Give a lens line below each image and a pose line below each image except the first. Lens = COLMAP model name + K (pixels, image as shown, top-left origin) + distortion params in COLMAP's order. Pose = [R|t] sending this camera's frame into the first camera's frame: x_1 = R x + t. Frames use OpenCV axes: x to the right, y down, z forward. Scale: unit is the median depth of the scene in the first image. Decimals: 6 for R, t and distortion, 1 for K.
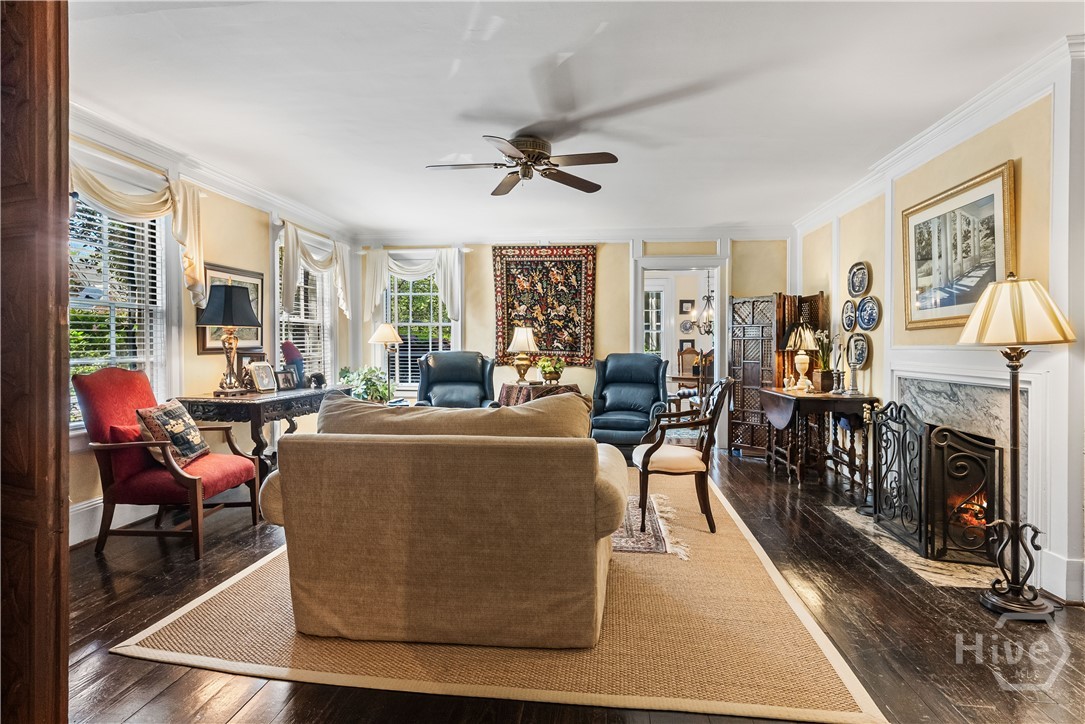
lens RADIAL K [[554.7, 0, 543.2], [0, 554.7, 354.7], [0, 0, 1]] dist [0.003208, 0.000142]
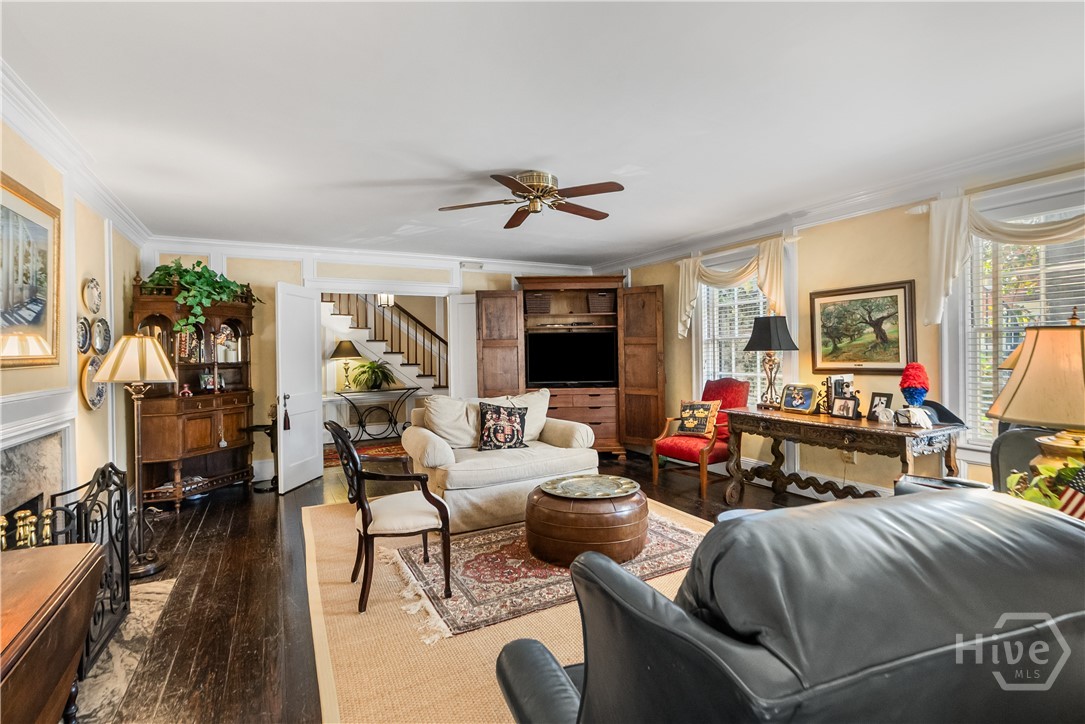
lens RADIAL K [[495.3, 0, 542.6], [0, 495.3, 356.1], [0, 0, 1]] dist [-0.005545, -0.000718]
pose [[-0.818660, 0.013483, -0.574121, 0.556408], [0.009883, 0.999907, 0.009391, -0.069181], [0.574194, 0.002014, -0.818717, 1.996862]]
